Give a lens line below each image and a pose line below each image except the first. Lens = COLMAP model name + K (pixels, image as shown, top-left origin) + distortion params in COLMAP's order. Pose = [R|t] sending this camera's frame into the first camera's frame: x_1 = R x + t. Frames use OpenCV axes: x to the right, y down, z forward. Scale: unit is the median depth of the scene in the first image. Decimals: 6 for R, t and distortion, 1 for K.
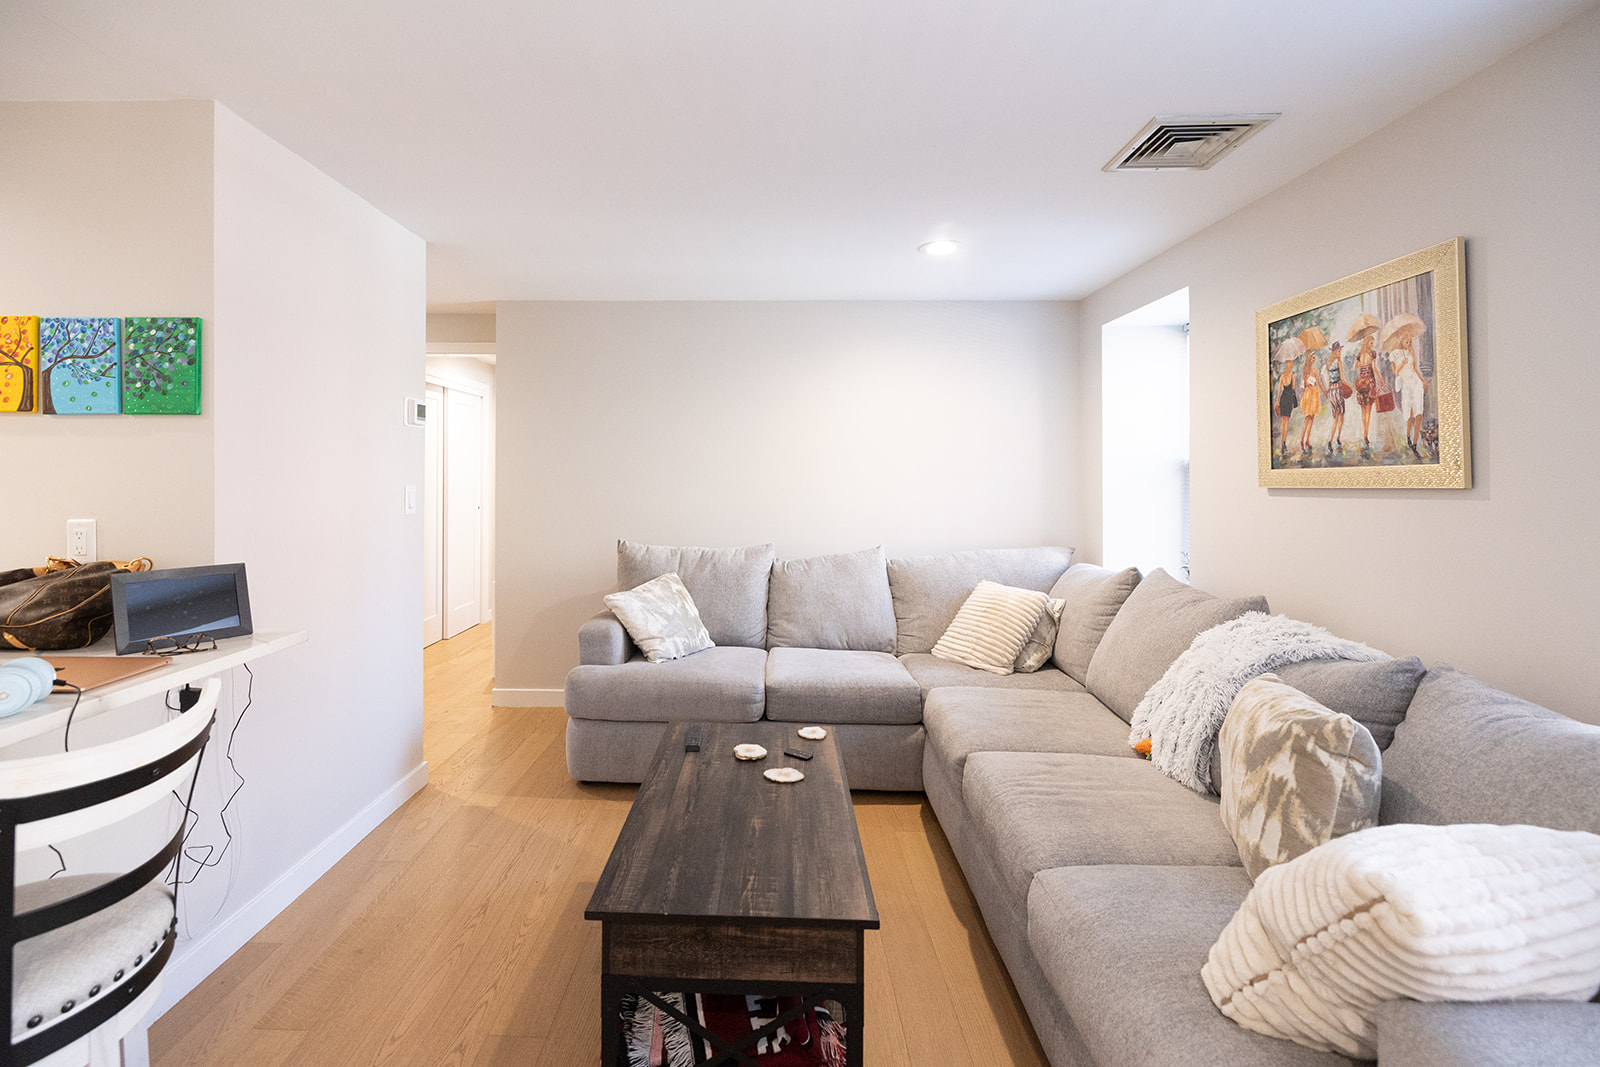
lens RADIAL K [[694.3, 0, 725.1], [0, 694.3, 473.6], [0, 0, 1]] dist [0.002742, -0.000159]
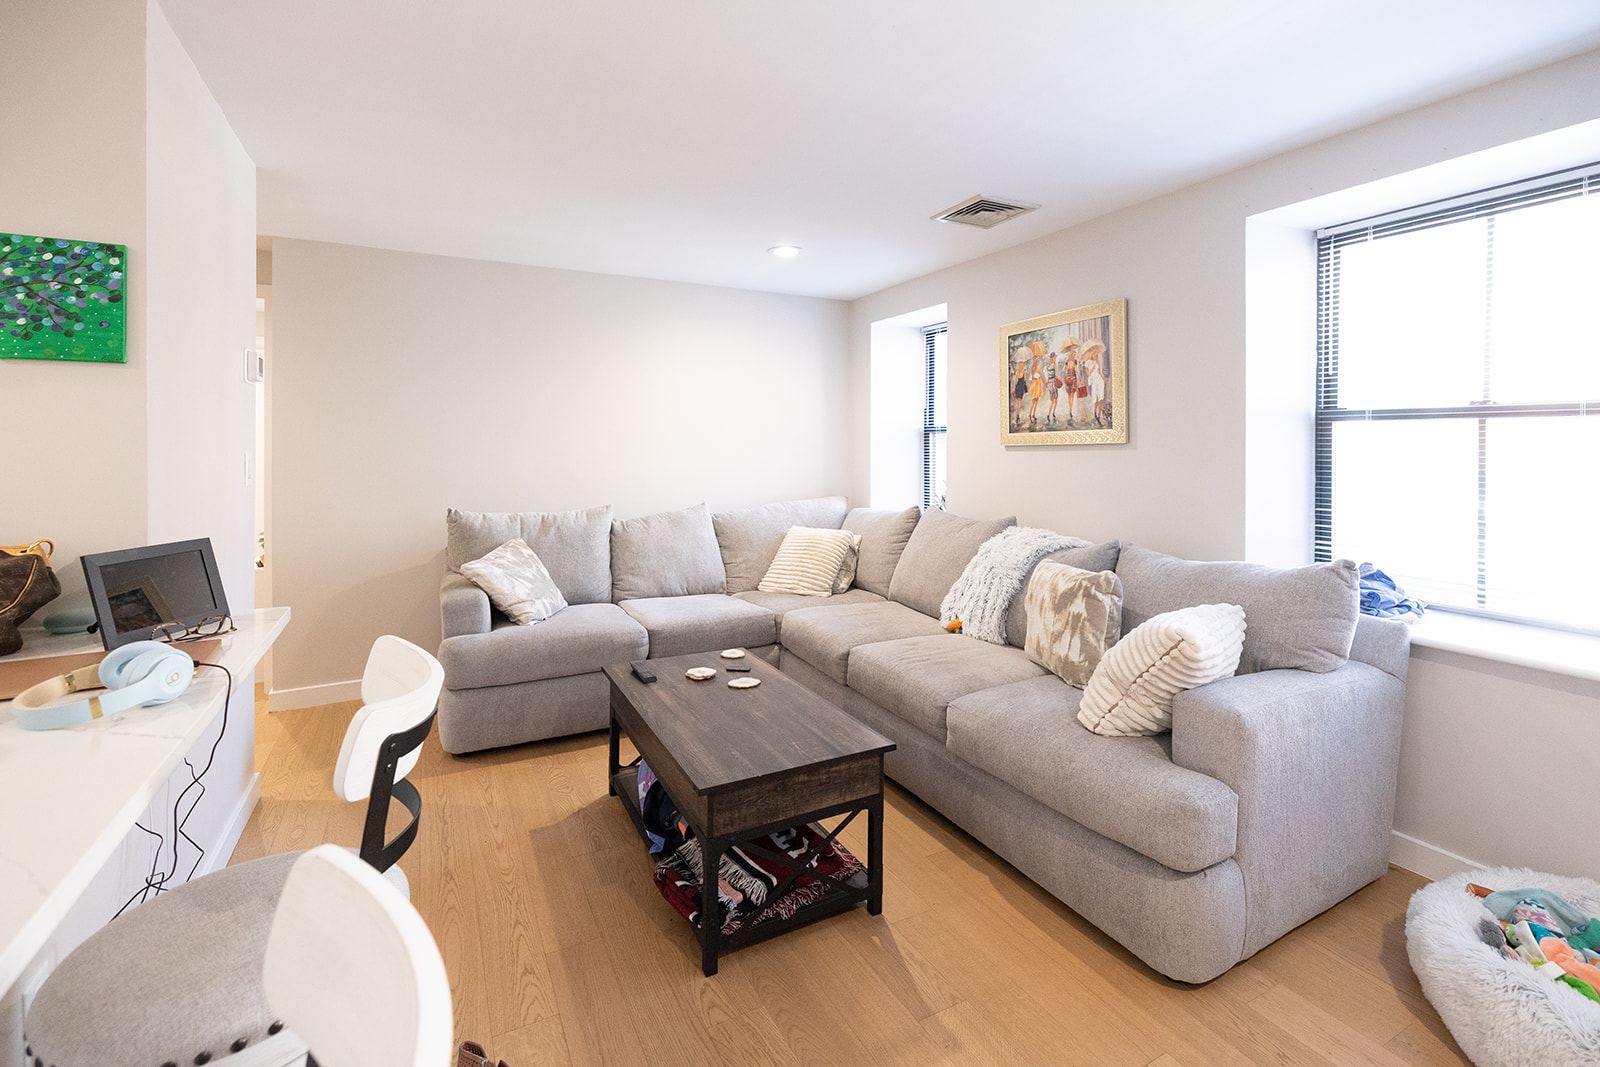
lens RADIAL K [[706.8, 0, 749.4], [0, 706.8, 454.3], [0, 0, 1]] dist [0.001193, 0.000250]
pose [[0.881102, -0.012014, 0.472773, -0.499953], [0.004581, 0.999847, 0.016871, 0.012642], [-0.472904, -0.012699, 0.881022, -0.093734]]
